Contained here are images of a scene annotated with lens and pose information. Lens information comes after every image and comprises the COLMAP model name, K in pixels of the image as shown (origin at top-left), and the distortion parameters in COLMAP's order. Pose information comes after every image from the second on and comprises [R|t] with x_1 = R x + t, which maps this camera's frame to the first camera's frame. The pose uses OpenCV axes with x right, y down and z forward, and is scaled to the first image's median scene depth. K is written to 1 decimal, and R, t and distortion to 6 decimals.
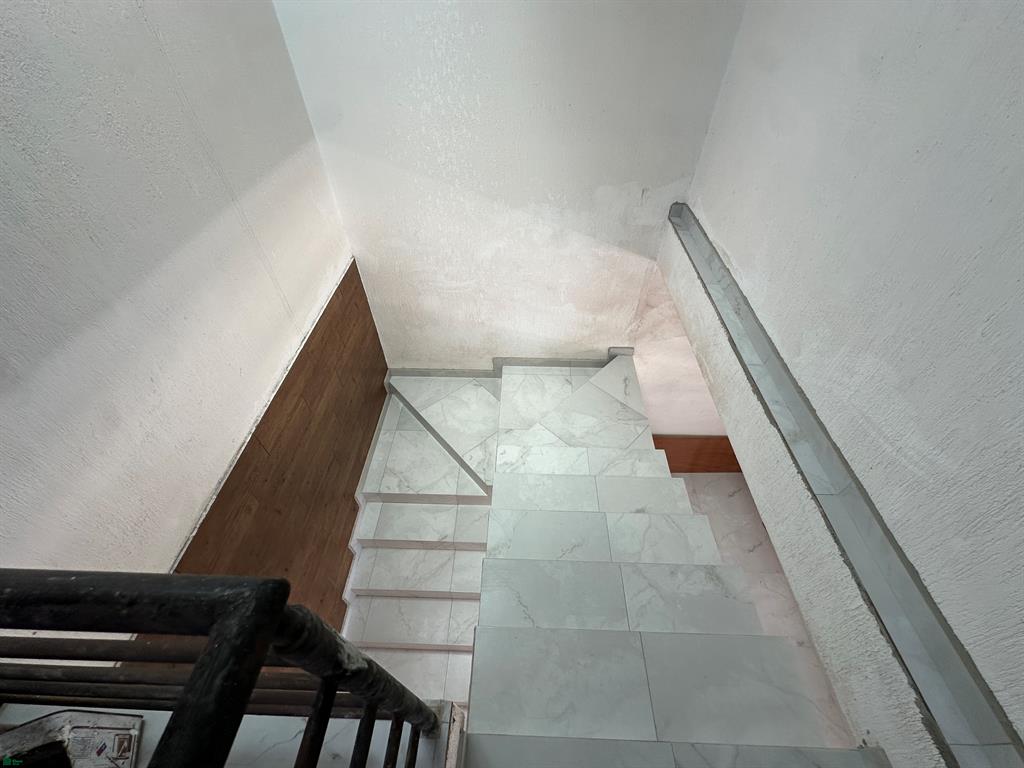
lens RADIAL K [[412.4, 0, 515.2], [0, 412.4, 385.9], [0, 0, 1]] dist [-0.002582, -0.000025]
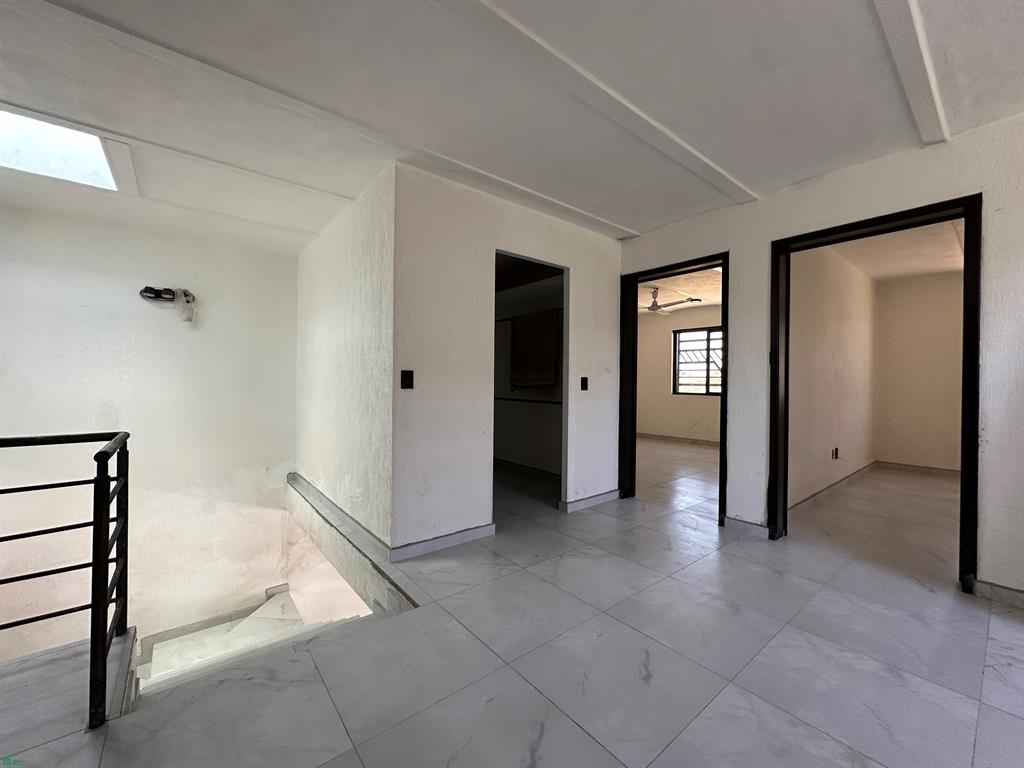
lens RADIAL K [[412.4, 0, 513.6], [0, 412.4, 384.5], [0, 0, 1]] dist [-0.002582, -0.000025]
pose [[0.759589, 0.000595, 0.650404, -0.018153], [0.464928, 0.698801, -0.543616, 0.554681], [-0.454826, 0.715315, 0.530525, -0.504123]]
